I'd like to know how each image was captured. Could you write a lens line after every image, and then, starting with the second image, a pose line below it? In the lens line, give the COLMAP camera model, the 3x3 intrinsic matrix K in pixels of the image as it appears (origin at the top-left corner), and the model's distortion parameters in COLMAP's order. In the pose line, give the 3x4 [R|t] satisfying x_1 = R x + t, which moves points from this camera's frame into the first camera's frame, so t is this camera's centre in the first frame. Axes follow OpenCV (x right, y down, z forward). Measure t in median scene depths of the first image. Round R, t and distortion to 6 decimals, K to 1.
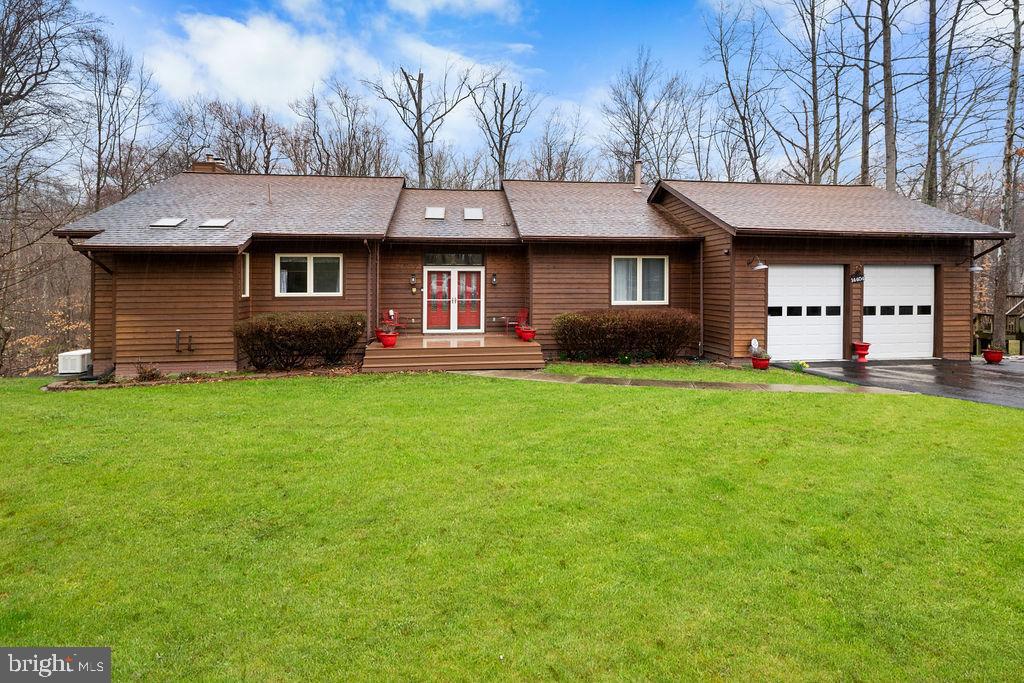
lens RADIAL K [[458.4, 0, 513.6], [0, 458.4, 293.5], [0, 0, 1]] dist [-0.000491, 0.000047]
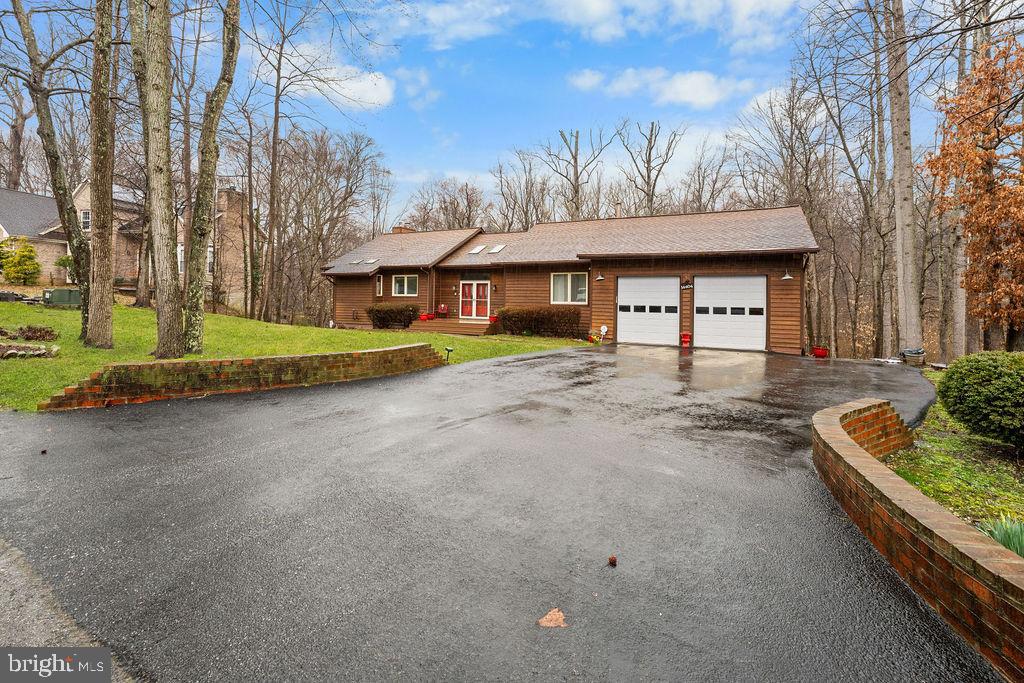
lens RADIAL K [[458.4, 0, 513.6], [0, 458.4, 293.5], [0, 0, 1]] dist [-0.000491, 0.000047]
pose [[0.834394, 0.004917, -0.551147, 1.039555], [-0.025572, 0.999229, -0.029799, 0.041758], [0.550576, 0.038958, 0.833876, -0.407063]]
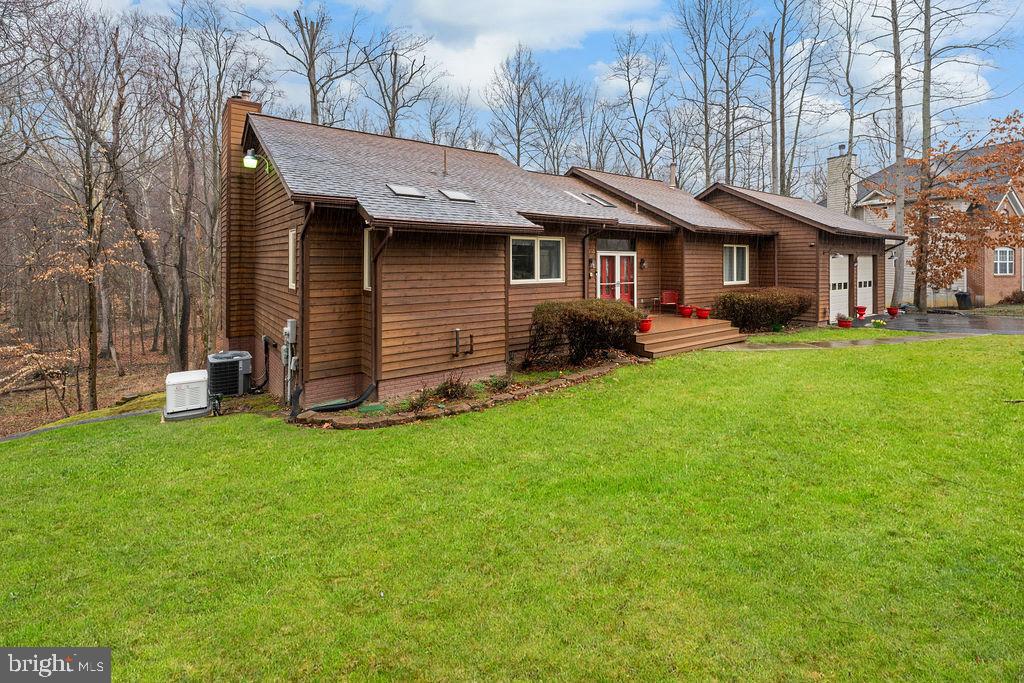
lens RADIAL K [[455.1, 0, 509.9], [0, 455.1, 258.8], [0, 0, 1]] dist [-0.000389, -0.000027]
pose [[0.881040, 0.005584, 0.473008, -0.902934], [0.008087, 0.999606, -0.026865, -0.017921], [-0.472972, 0.027494, 0.880648, 0.225963]]
